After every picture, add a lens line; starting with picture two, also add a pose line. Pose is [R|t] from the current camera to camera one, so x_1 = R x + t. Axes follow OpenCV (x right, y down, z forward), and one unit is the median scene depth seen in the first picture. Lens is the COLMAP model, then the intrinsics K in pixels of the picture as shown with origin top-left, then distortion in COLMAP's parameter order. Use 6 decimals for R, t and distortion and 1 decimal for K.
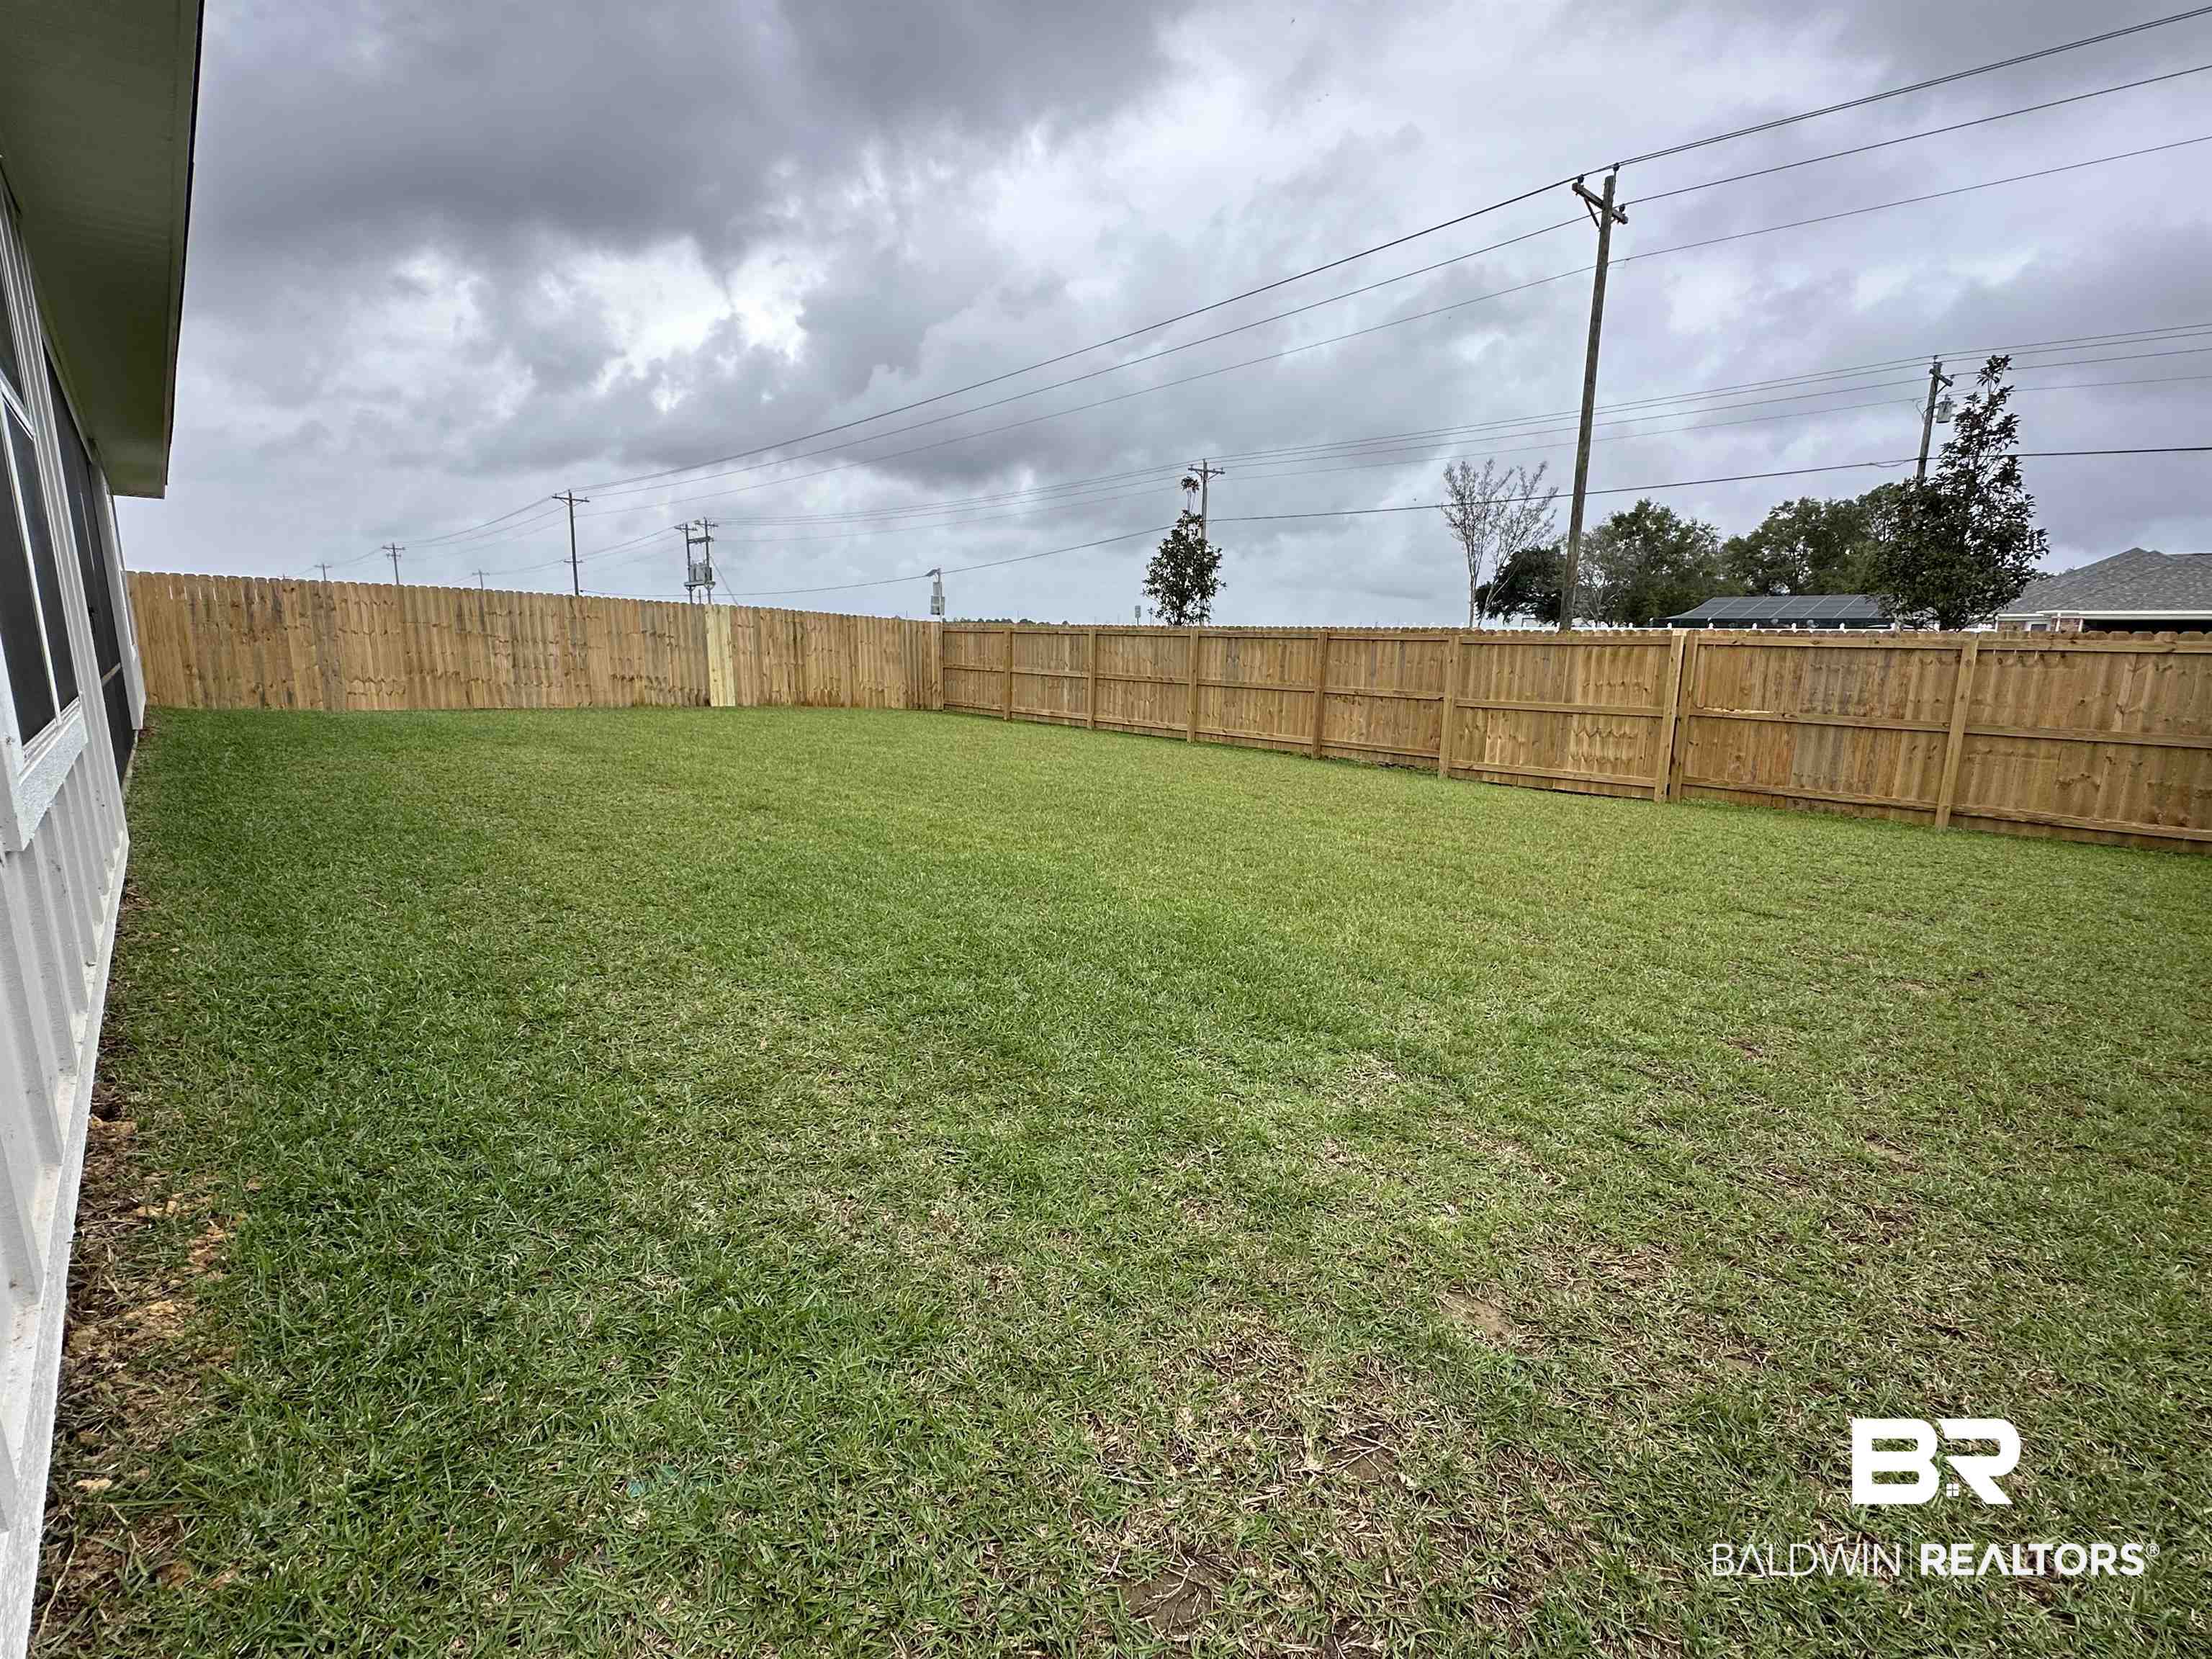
lens RADIAL K [[1007.2, 0, 1105.7], [0, 1007.2, 828.3], [0, 0, 1]] dist [-0.002582, -0.000447]
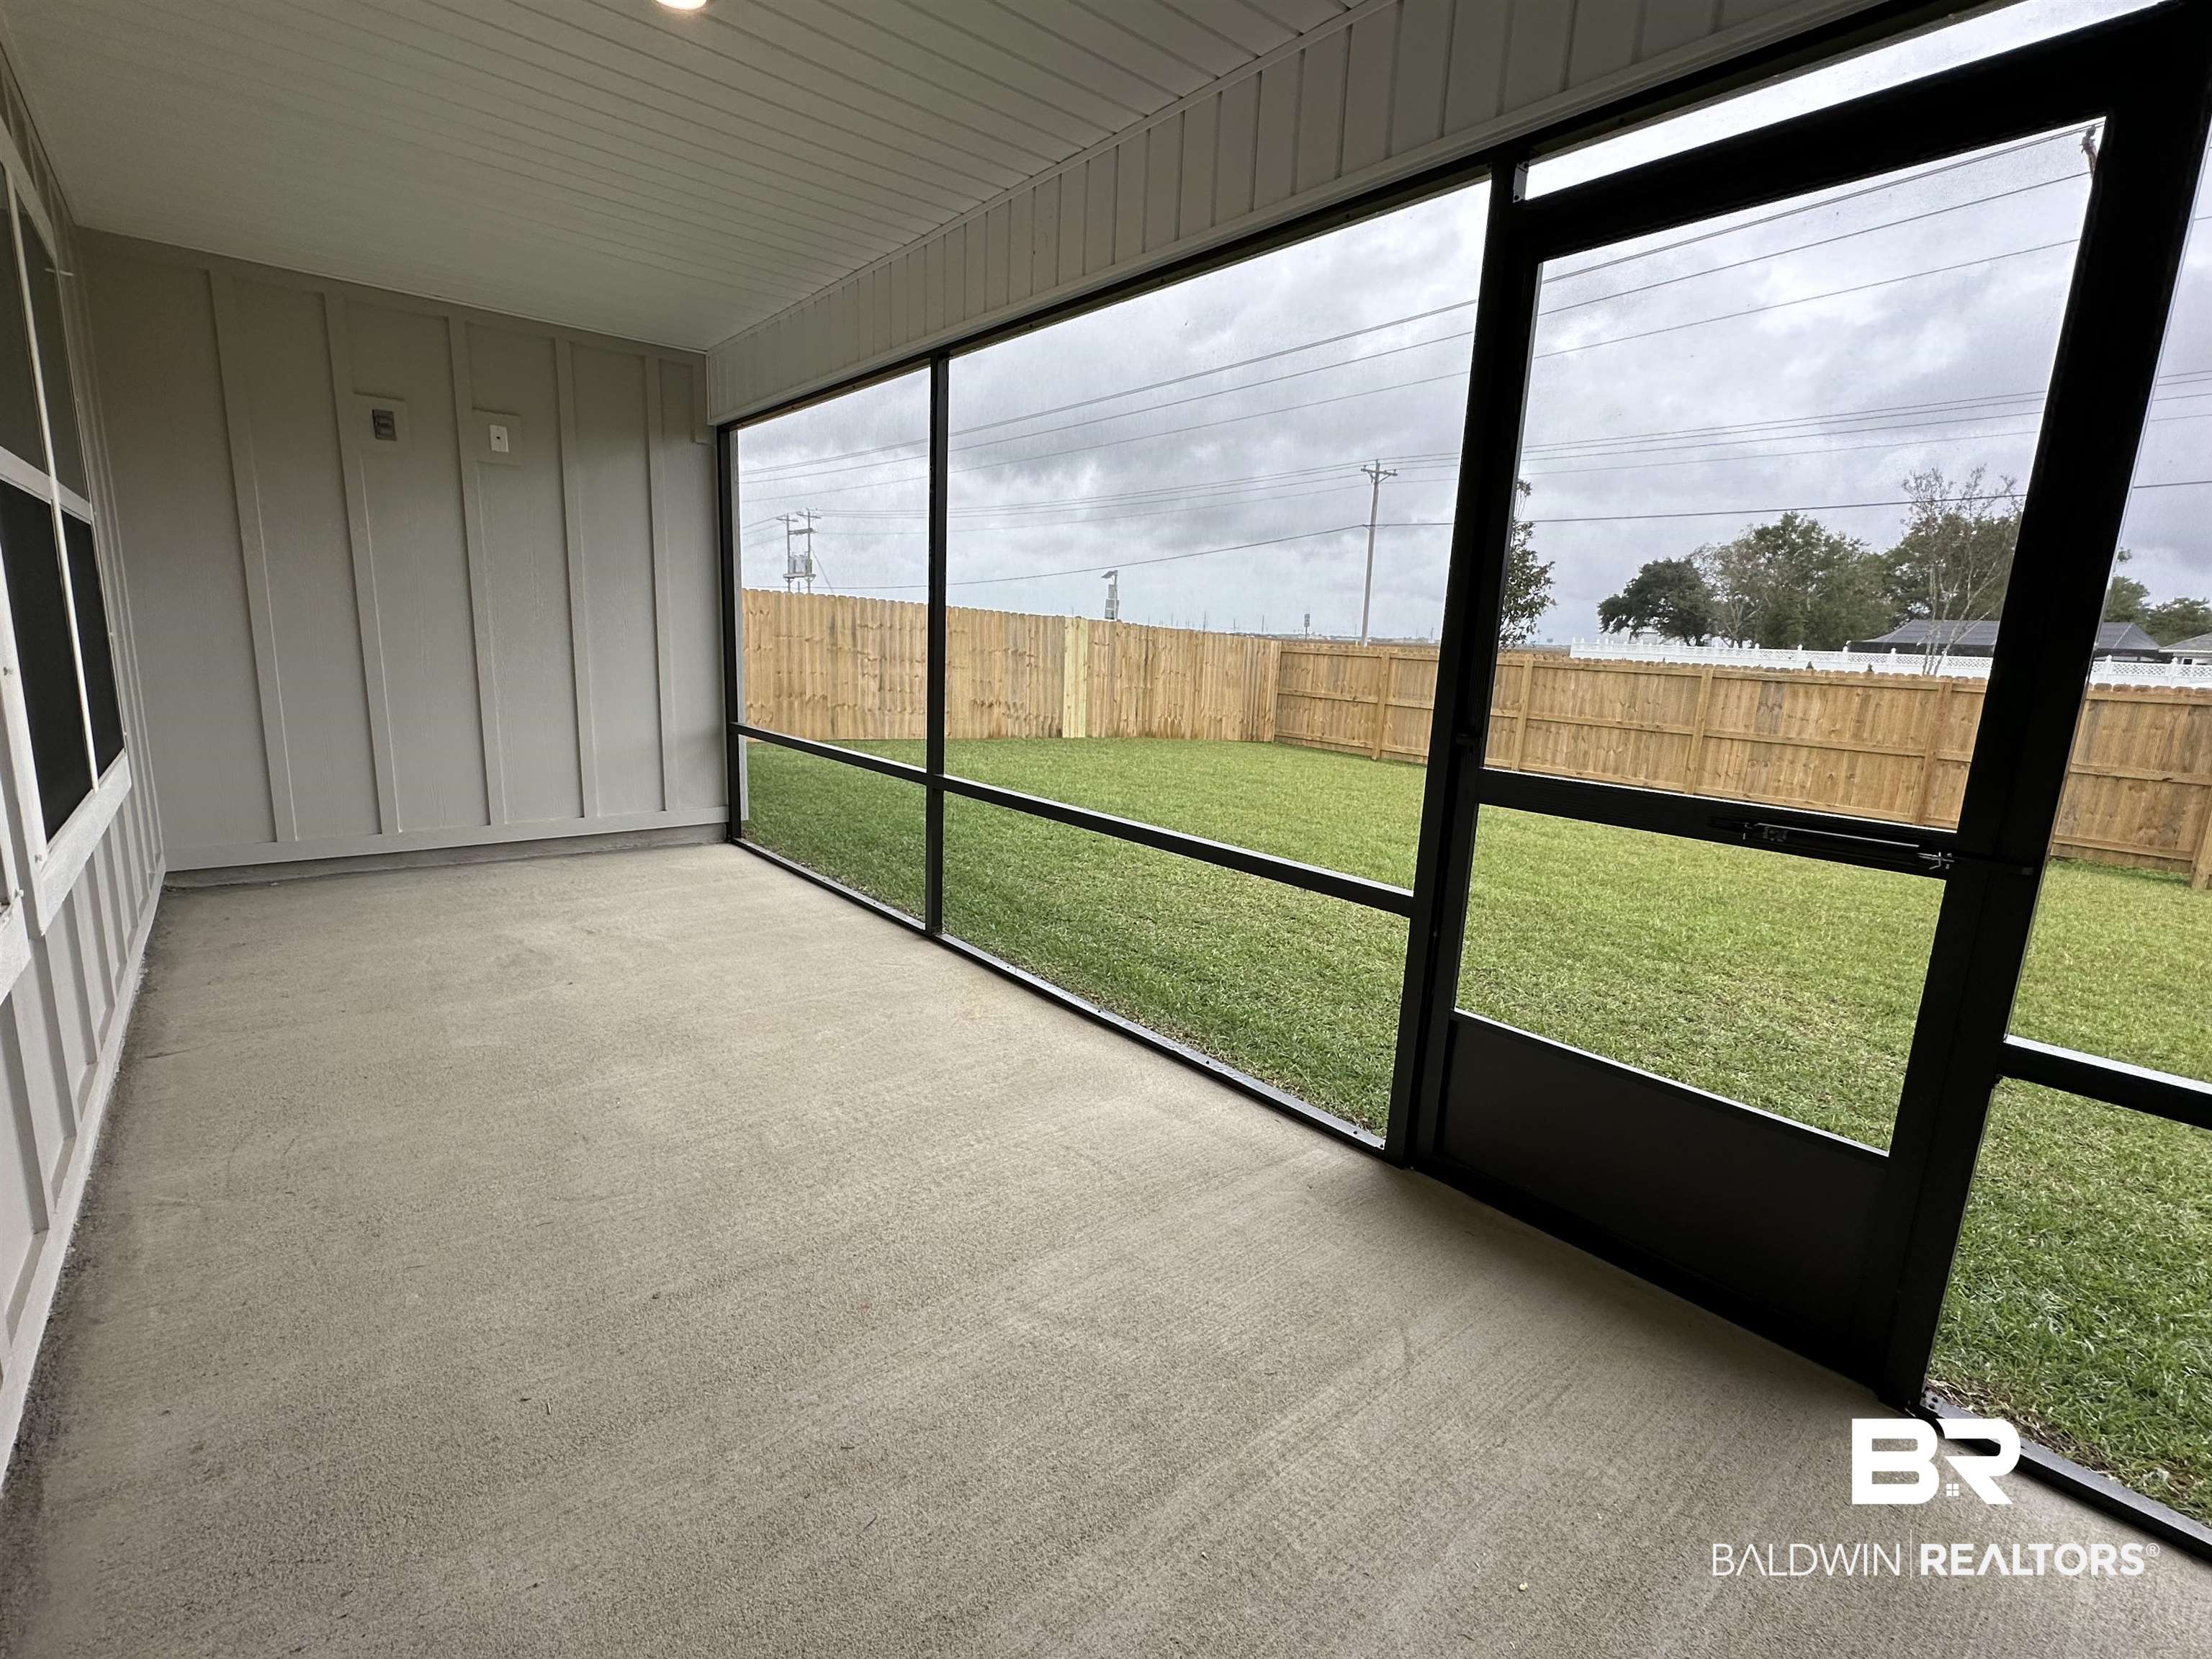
lens RADIAL K [[1007.2, 0, 1106.2], [0, 1007.2, 834.7], [0, 0, 1]] dist [-0.002582, -0.000447]
pose [[0.998619, 0.035031, -0.039142, -0.309528], [-0.034739, 0.999363, 0.008121, -0.046035], [0.039402, -0.006750, 0.999201, 0.148036]]
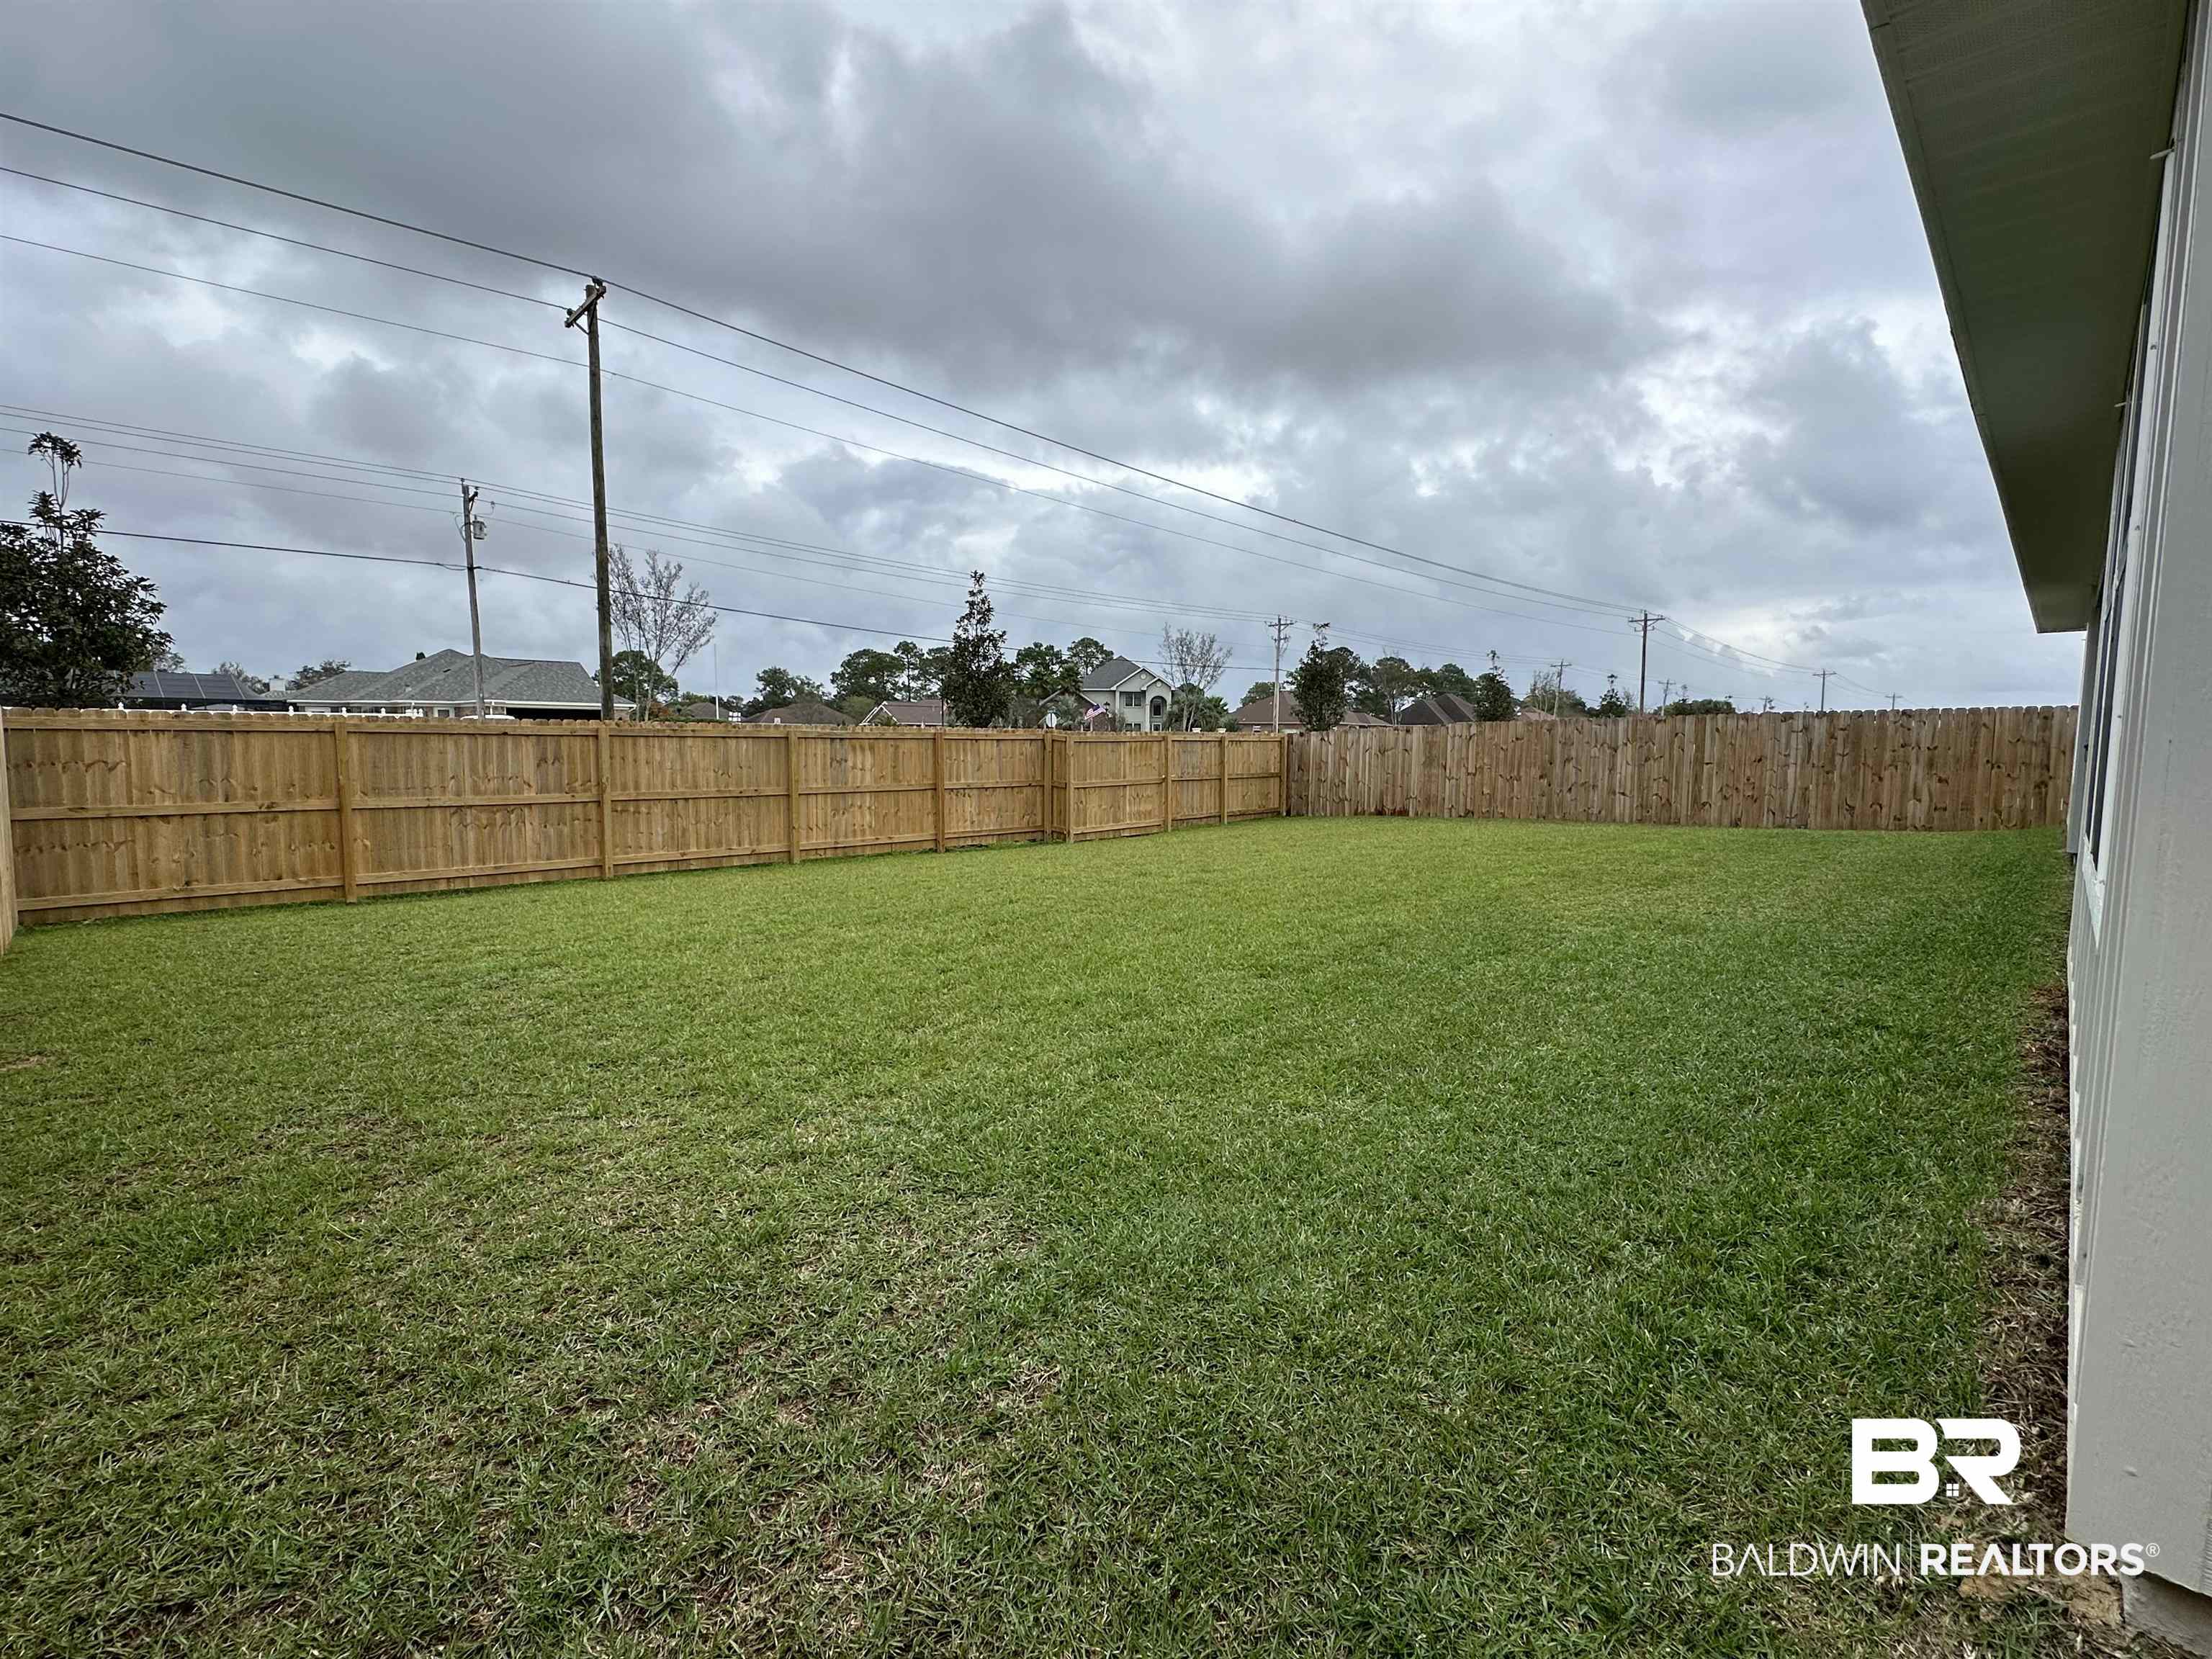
lens RADIAL K [[1007.2, 0, 1110.5], [0, 1007.2, 821.6], [0, 0, 1]] dist [-0.002582, -0.000447]
pose [[-0.056785, -0.098885, 0.993477, -0.659765], [0.178254, 0.978090, 0.107542, -0.142560], [-0.982345, 0.183198, -0.037914, 0.677596]]
